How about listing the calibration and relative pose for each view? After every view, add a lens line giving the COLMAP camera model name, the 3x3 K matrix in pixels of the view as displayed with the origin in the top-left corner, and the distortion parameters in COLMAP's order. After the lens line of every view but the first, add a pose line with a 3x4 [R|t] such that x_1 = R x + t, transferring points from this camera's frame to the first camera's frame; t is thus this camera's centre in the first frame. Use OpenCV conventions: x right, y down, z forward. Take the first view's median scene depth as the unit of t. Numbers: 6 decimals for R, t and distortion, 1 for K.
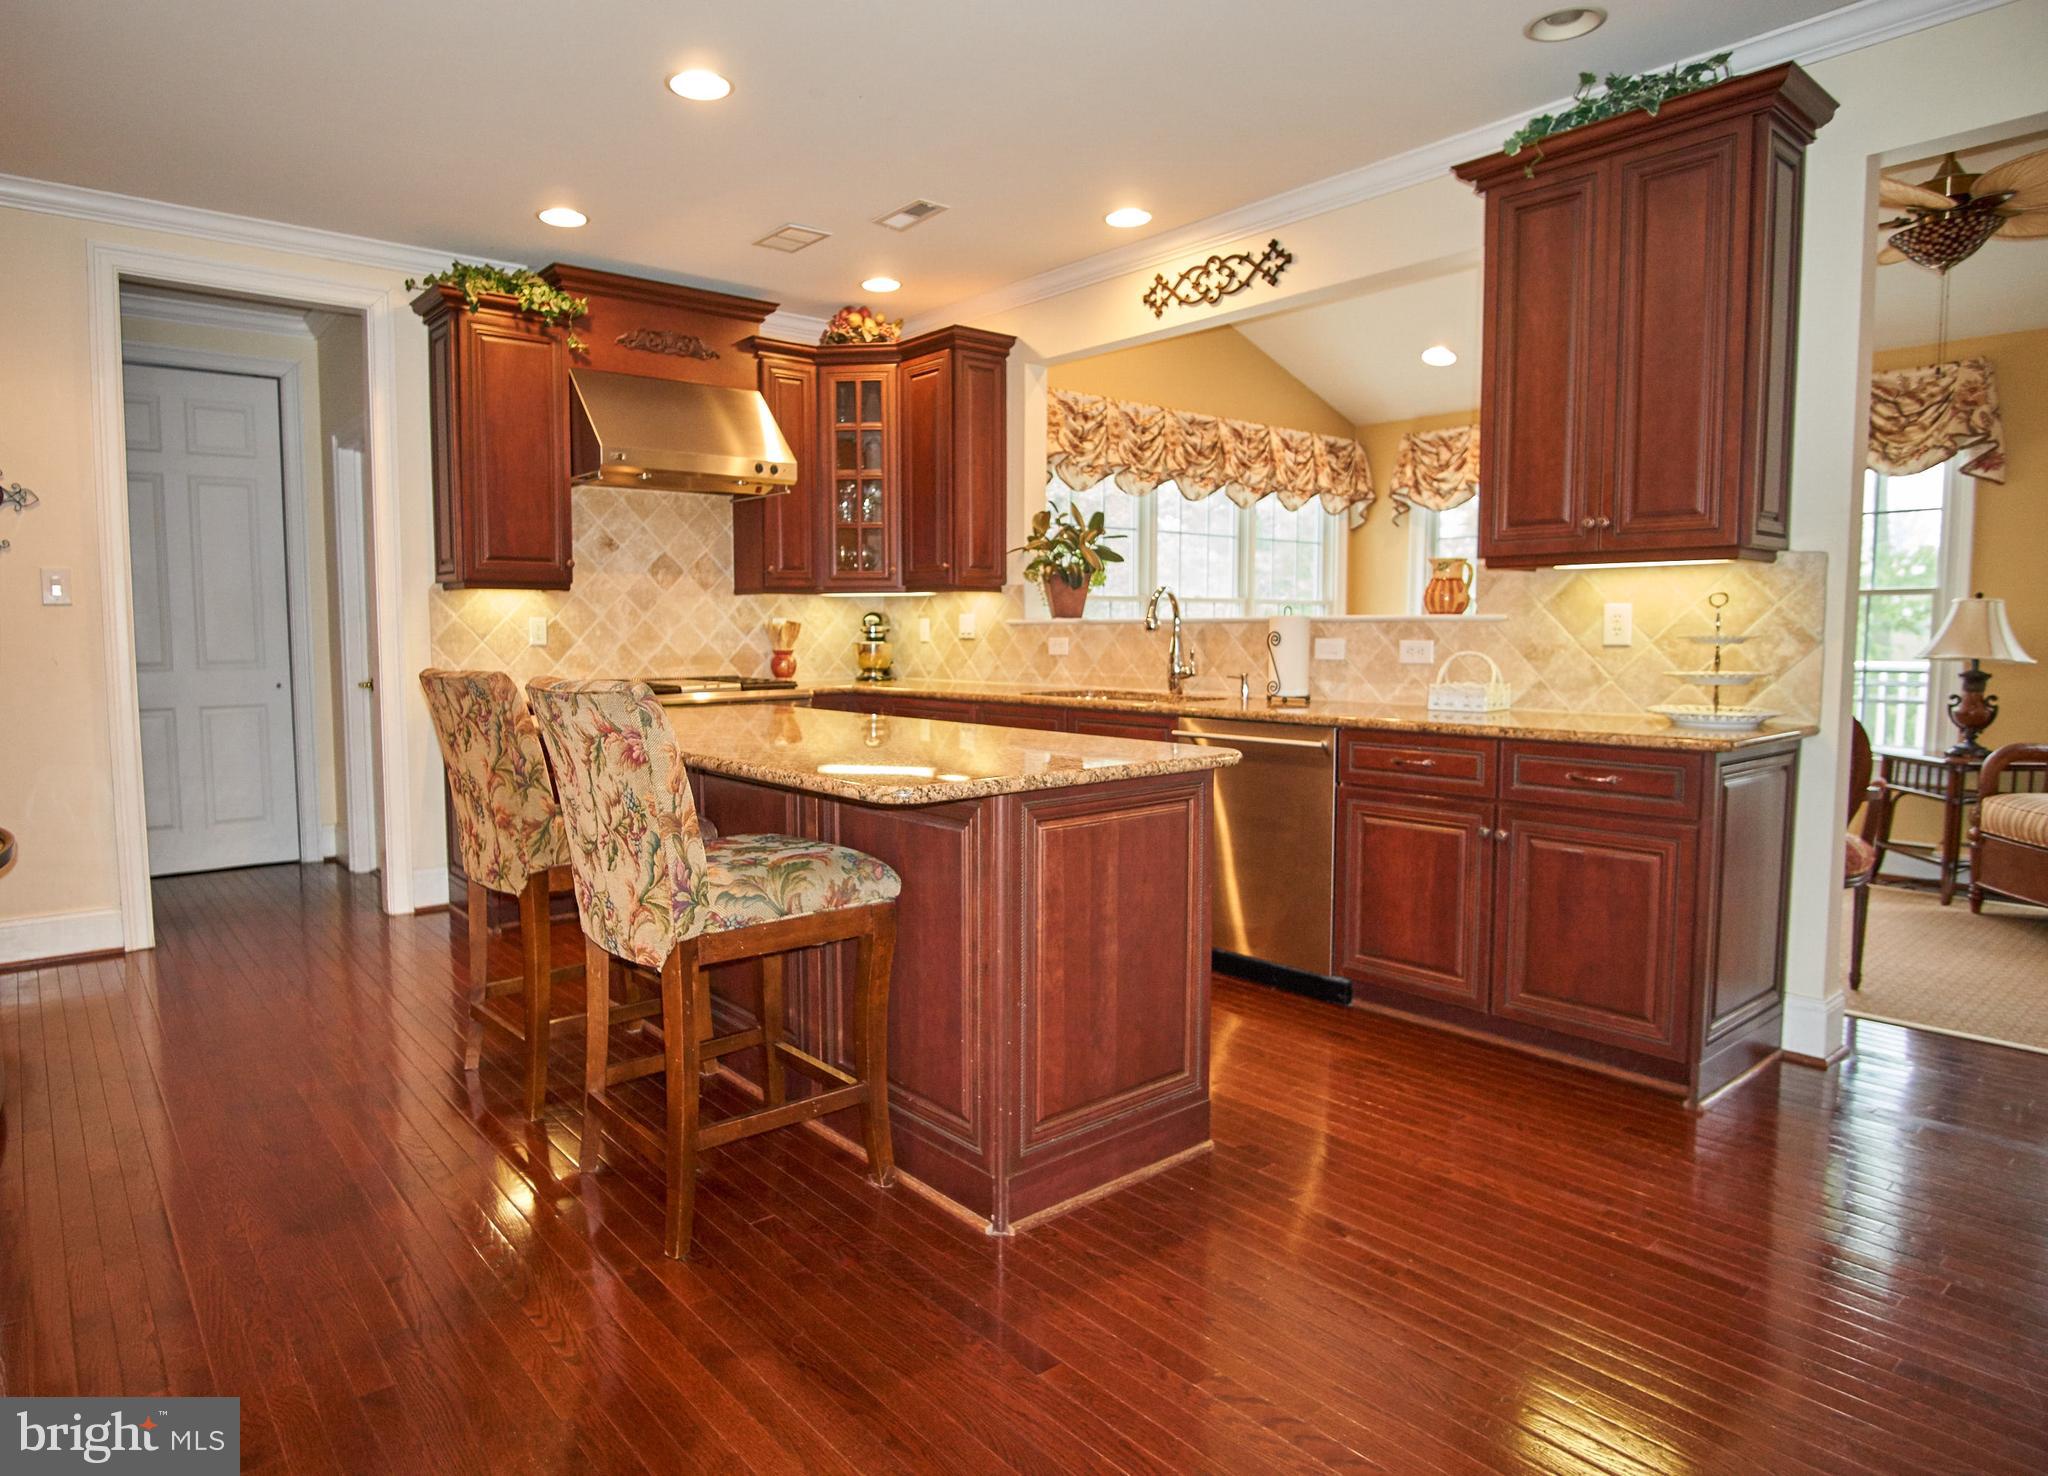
lens RADIAL K [[1179.3, 0, 940.6], [0, 1179.3, 722.8], [0, 0, 1]] dist [-0.017669, 0.002023]
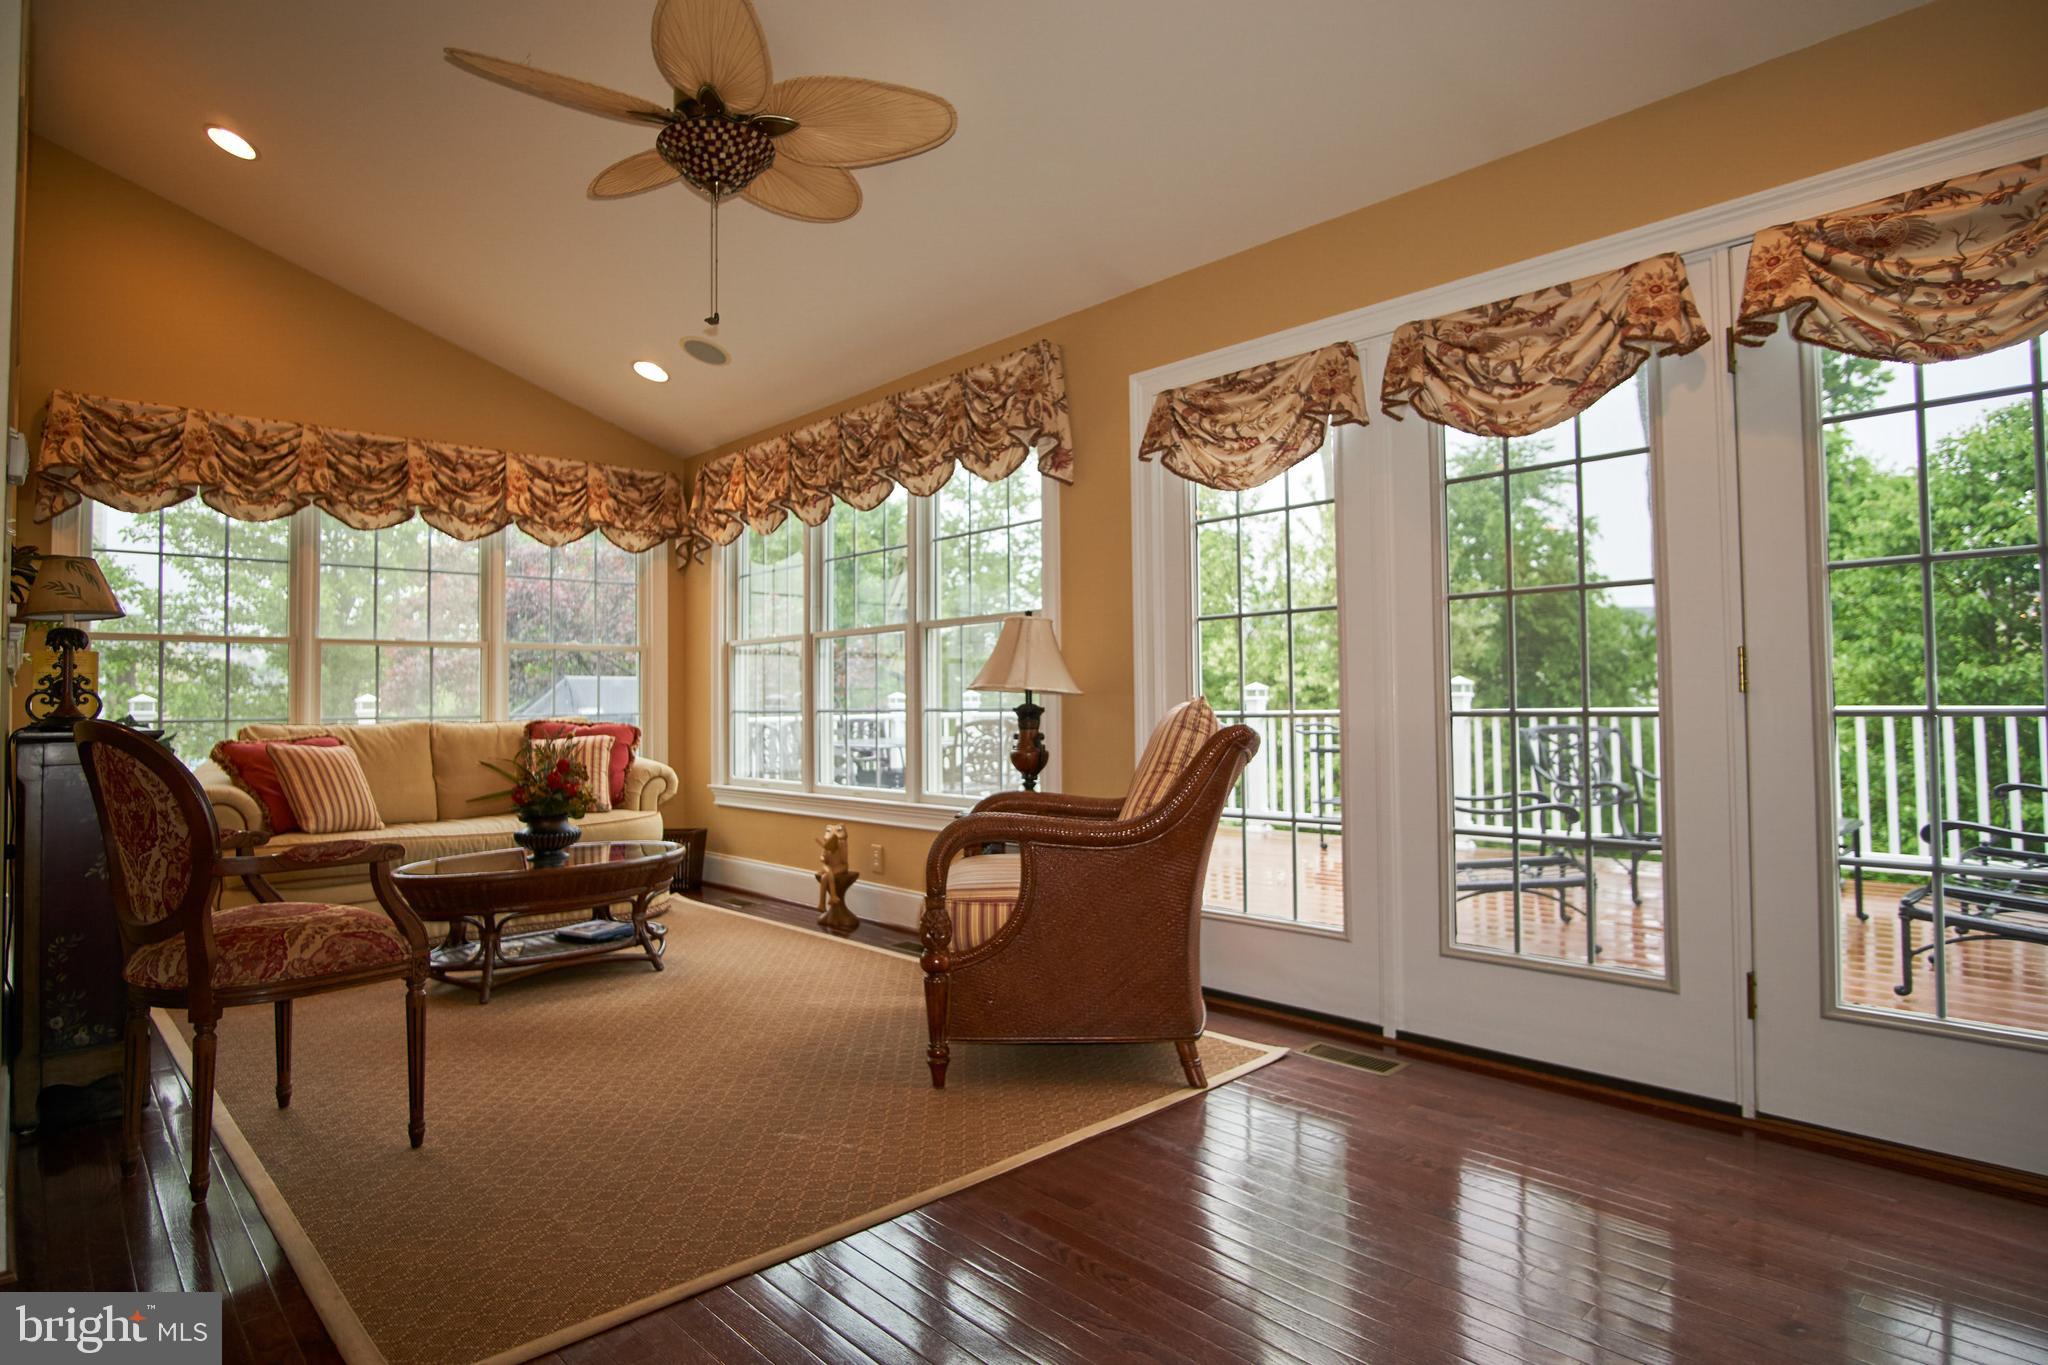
lens RADIAL K [[1093.7, 0, 1035.0], [0, 1093.7, 665.7], [0, 0, 1]] dist [-0.028557, 0.003558]
pose [[0.997921, -0.008765, 0.063843, 0.838317], [0.016250, 0.992917, -0.117697, 0.019625], [-0.062360, 0.118490, 0.990995, 0.228422]]
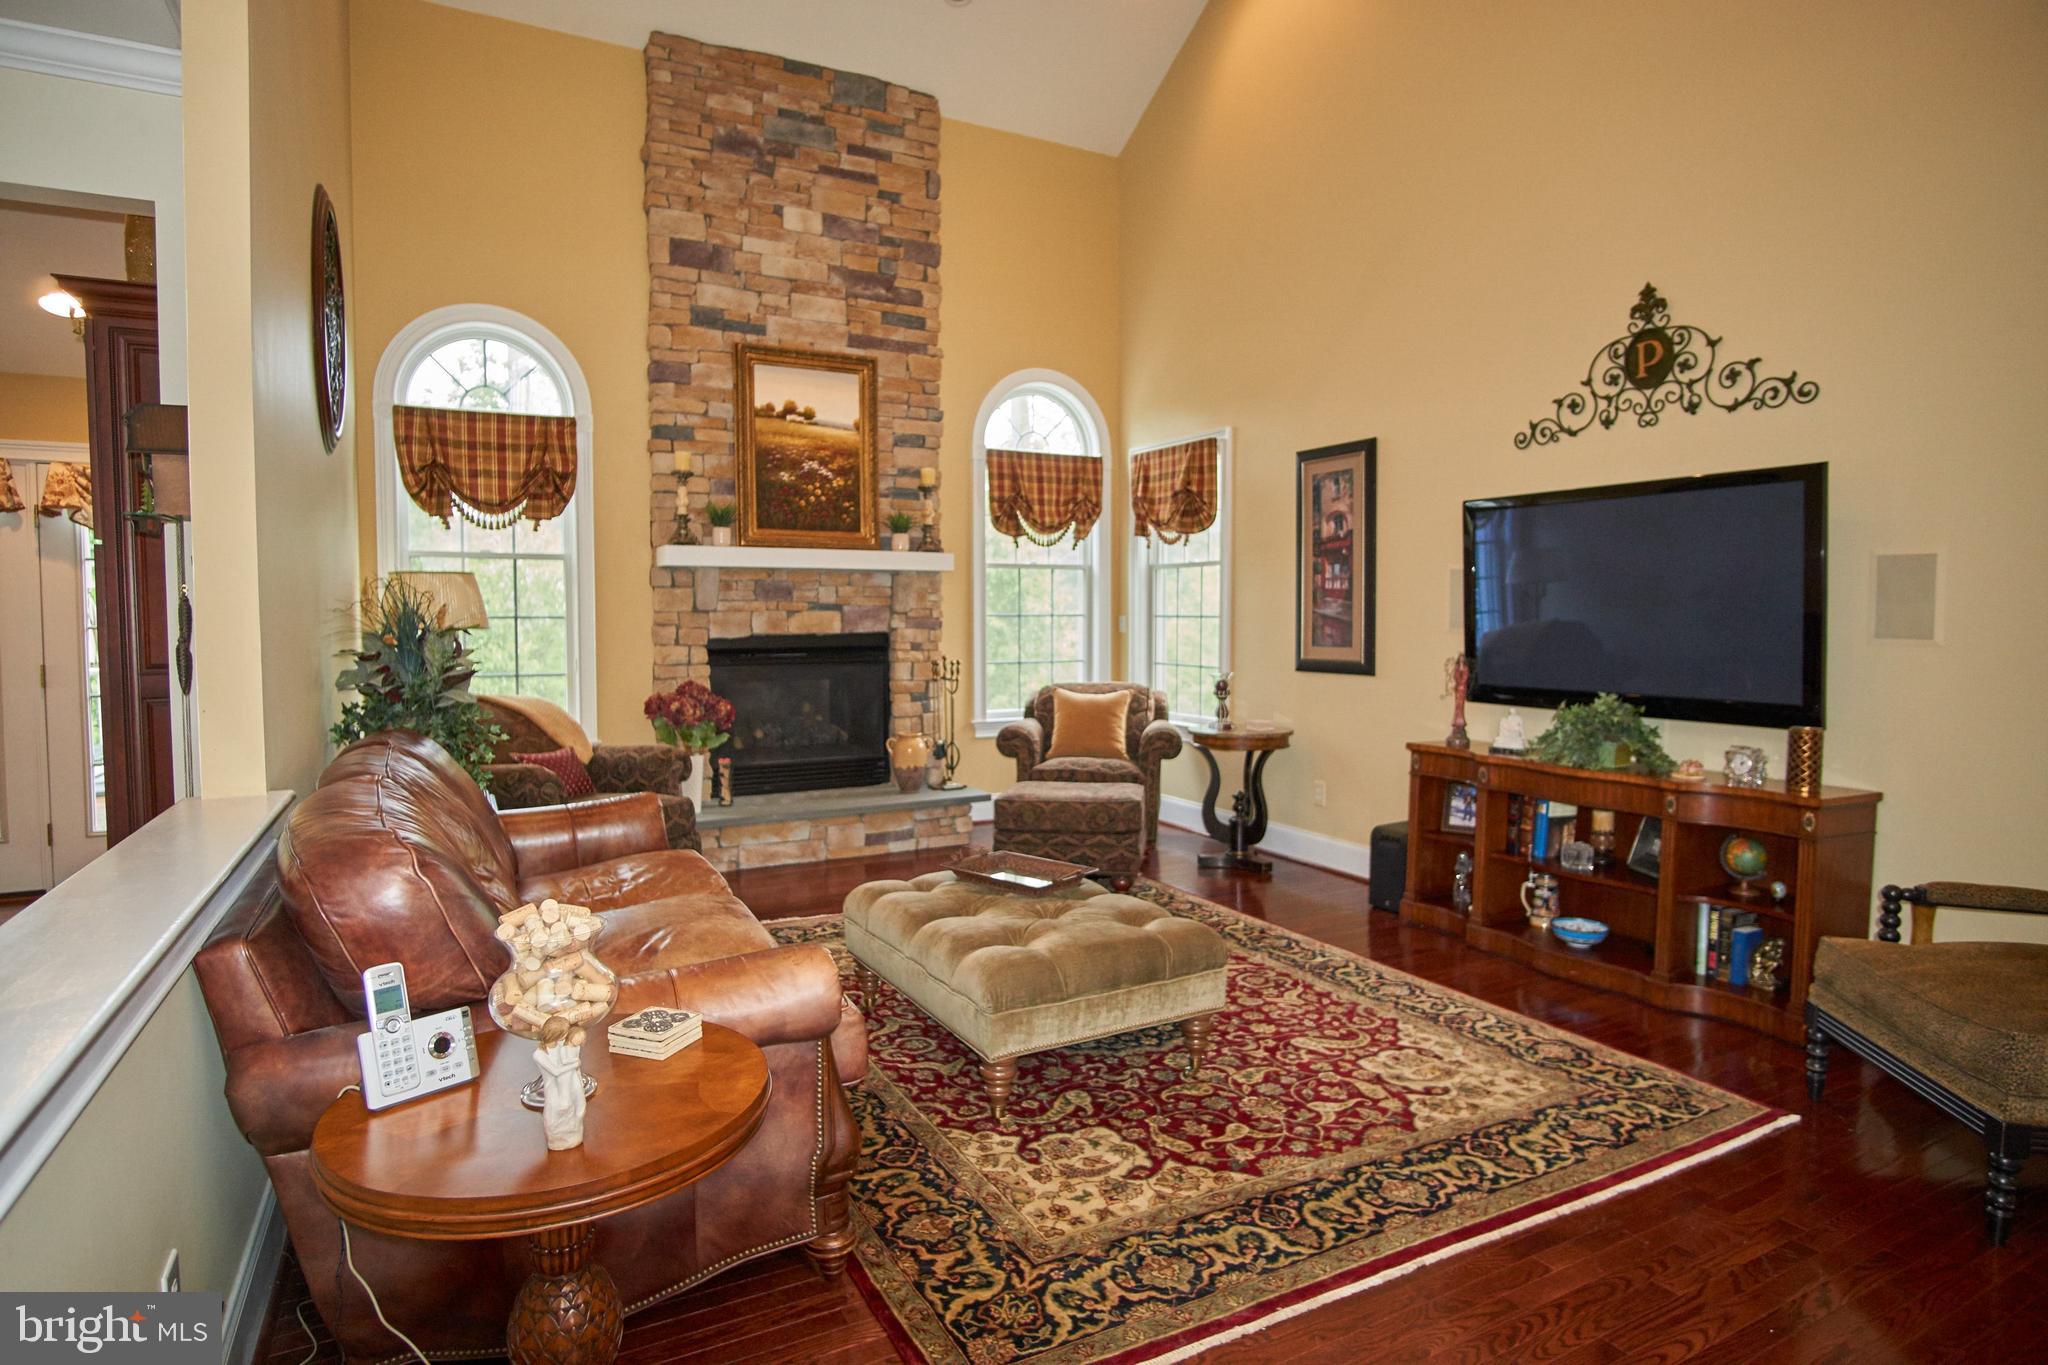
lens RADIAL K [[1093.7, 0, 1031.7], [0, 1093.7, 673.5], [0, 0, 1]] dist [-0.028557, 0.003558]
pose [[0.187971, -0.049970, 0.980903, 0.384447], [0.078261, 0.996291, 0.035757, 0.001871], [-0.979052, 0.070046, 0.191184, -0.399852]]
